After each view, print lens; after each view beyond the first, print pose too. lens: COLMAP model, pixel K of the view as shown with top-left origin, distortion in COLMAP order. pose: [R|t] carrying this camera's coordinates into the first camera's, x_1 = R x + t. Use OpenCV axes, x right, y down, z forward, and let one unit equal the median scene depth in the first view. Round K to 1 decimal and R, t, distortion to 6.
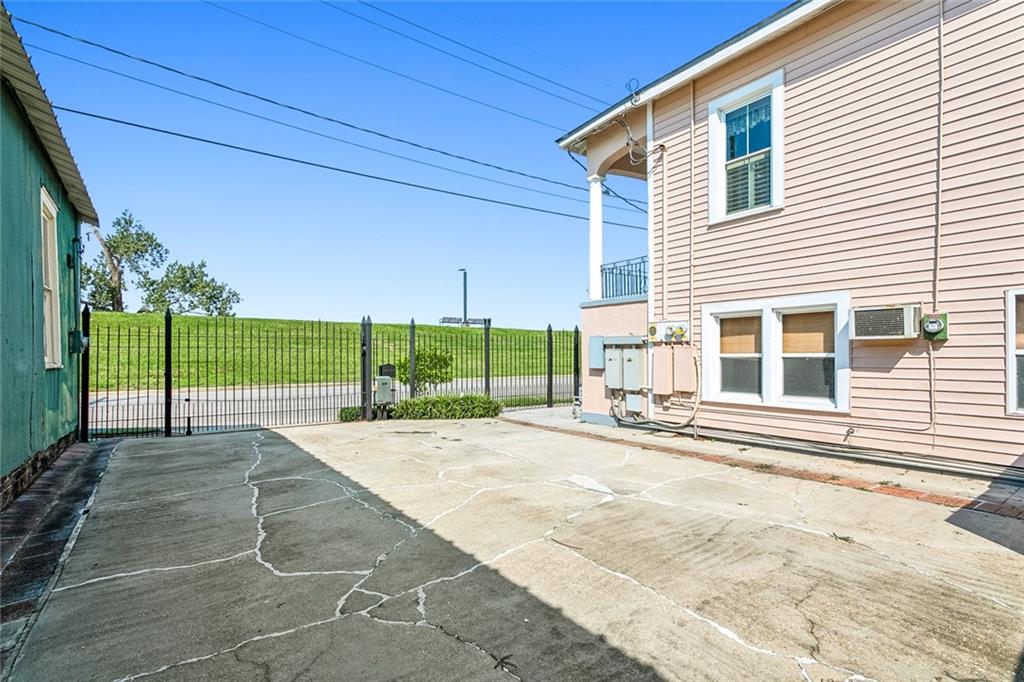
lens RADIAL K [[491.7, 0, 511.4], [0, 491.7, 358.2], [0, 0, 1]] dist [0.001112, 0.000922]
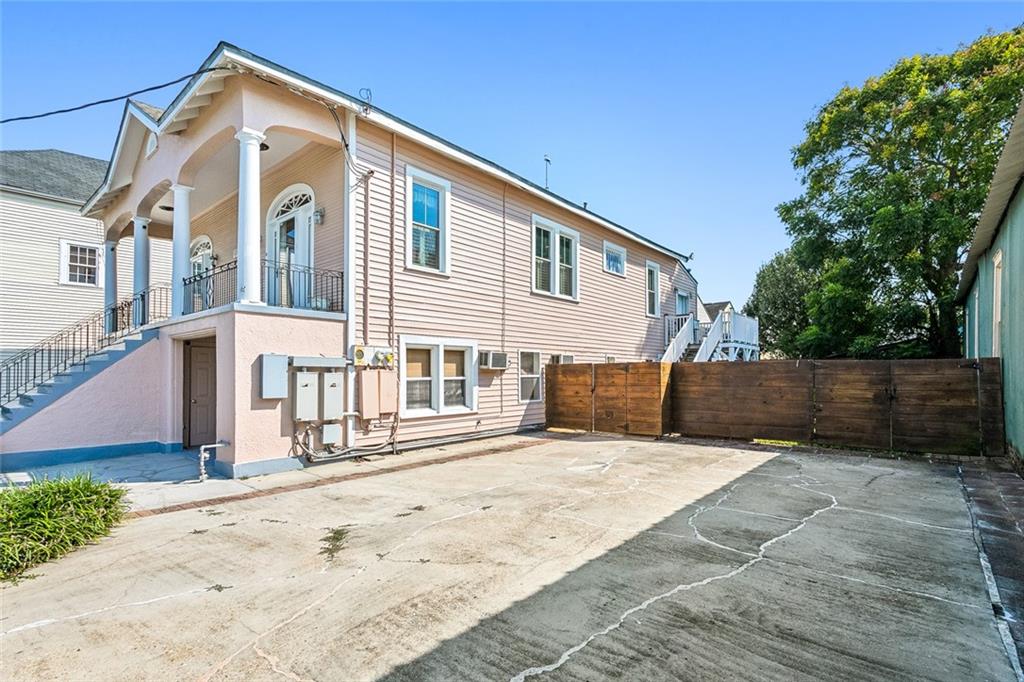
lens RADIAL K [[484.1, 0, 510.5], [0, 484.1, 373.5], [0, 0, 1]] dist [-0.001321, -0.001014]
pose [[-0.233339, 0.007747, 0.972364, -1.068620], [0.015398, 0.999872, -0.004271, -0.013873], [-0.972273, 0.013976, -0.233429, 1.420074]]
